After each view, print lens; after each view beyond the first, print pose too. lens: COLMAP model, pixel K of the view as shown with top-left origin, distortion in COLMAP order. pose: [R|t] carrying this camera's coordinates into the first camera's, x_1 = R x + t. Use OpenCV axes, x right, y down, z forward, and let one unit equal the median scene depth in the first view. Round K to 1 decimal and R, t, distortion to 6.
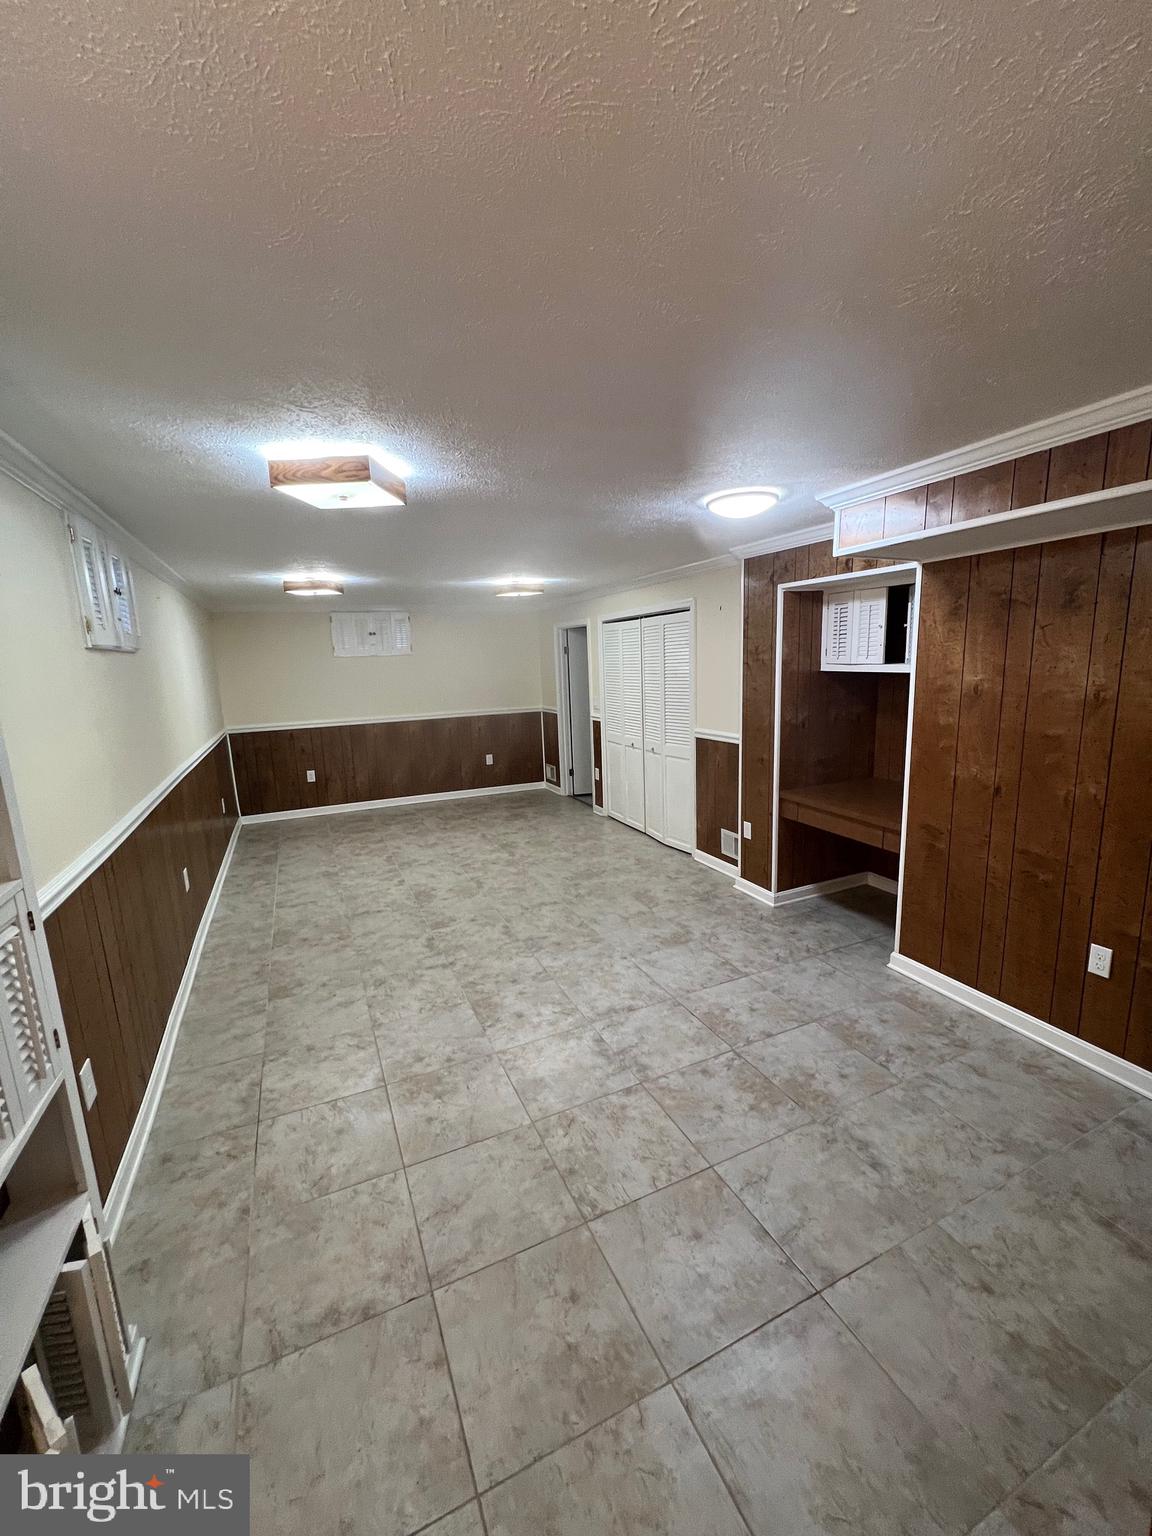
lens RADIAL K [[616.4, 0, 581.2], [0, 616.4, 766.2], [0, 0, 1]] dist [0.002551, -0.000604]
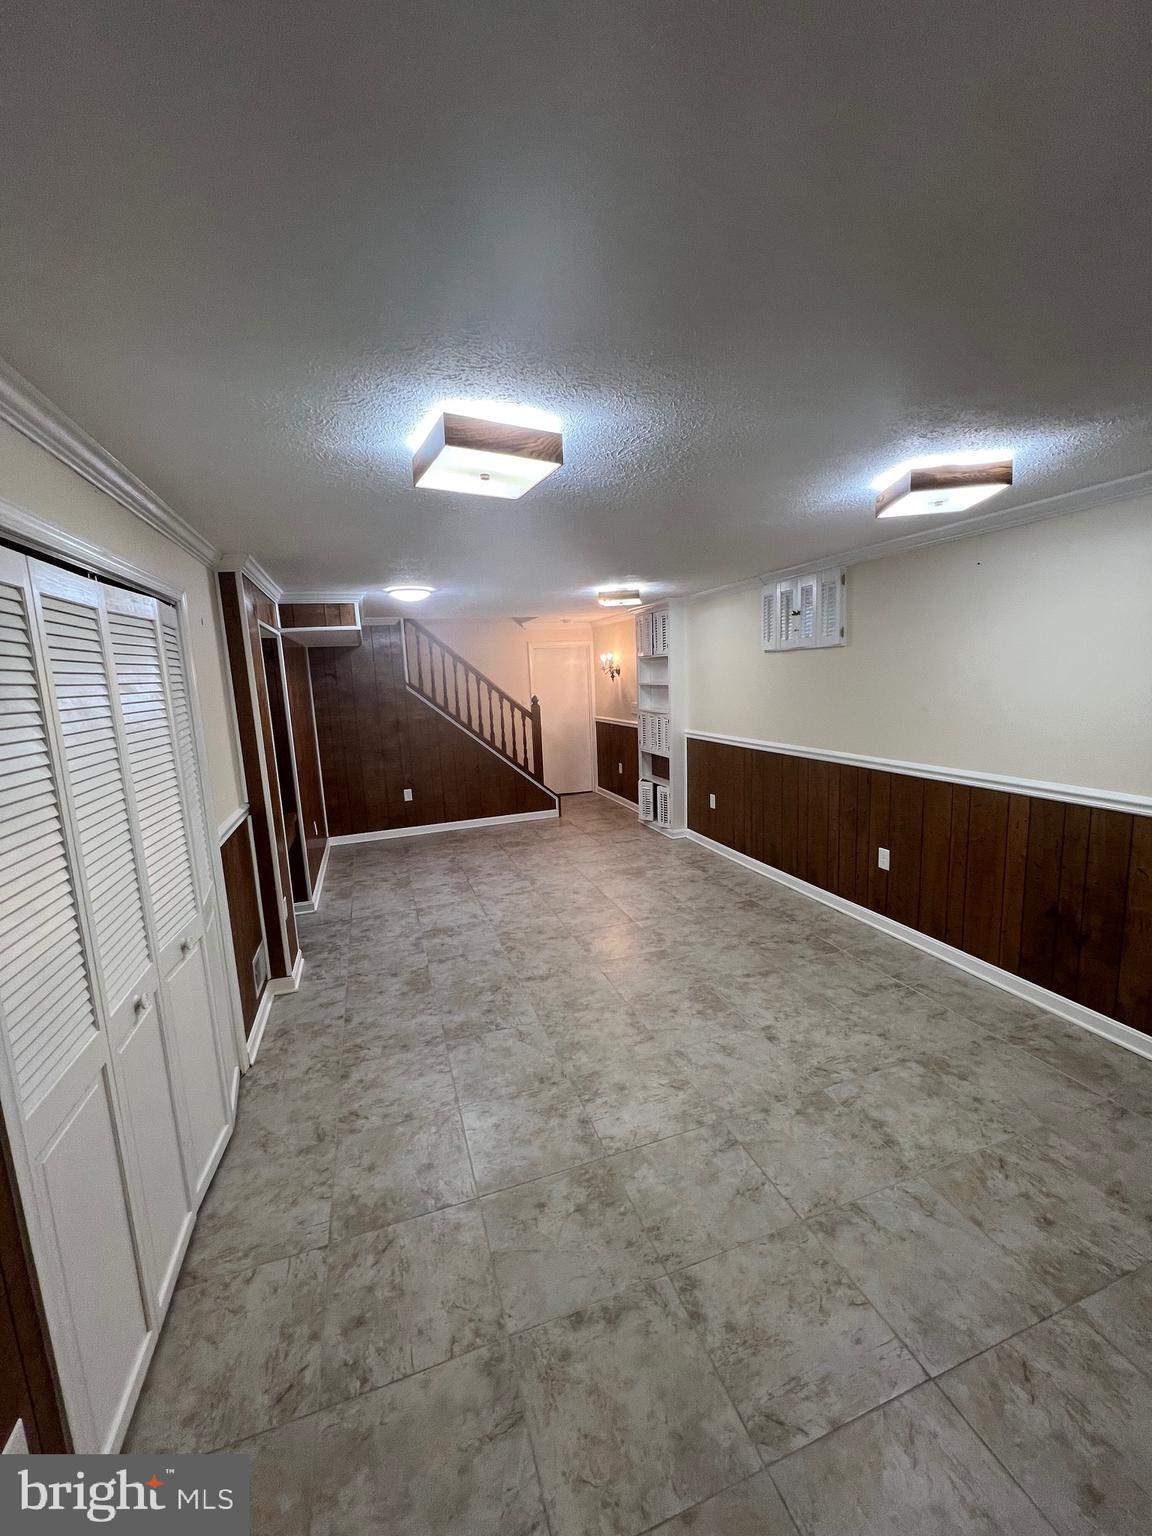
lens RADIAL K [[616.4, 0, 578.8], [0, 616.4, 772.7], [0, 0, 1]] dist [0.002551, -0.000604]
pose [[-0.991157, 0.062867, 0.116854, -0.247808], [0.097998, 0.940552, 0.325206, -0.327928], [-0.089463, 0.333782, -0.938396, 1.886093]]
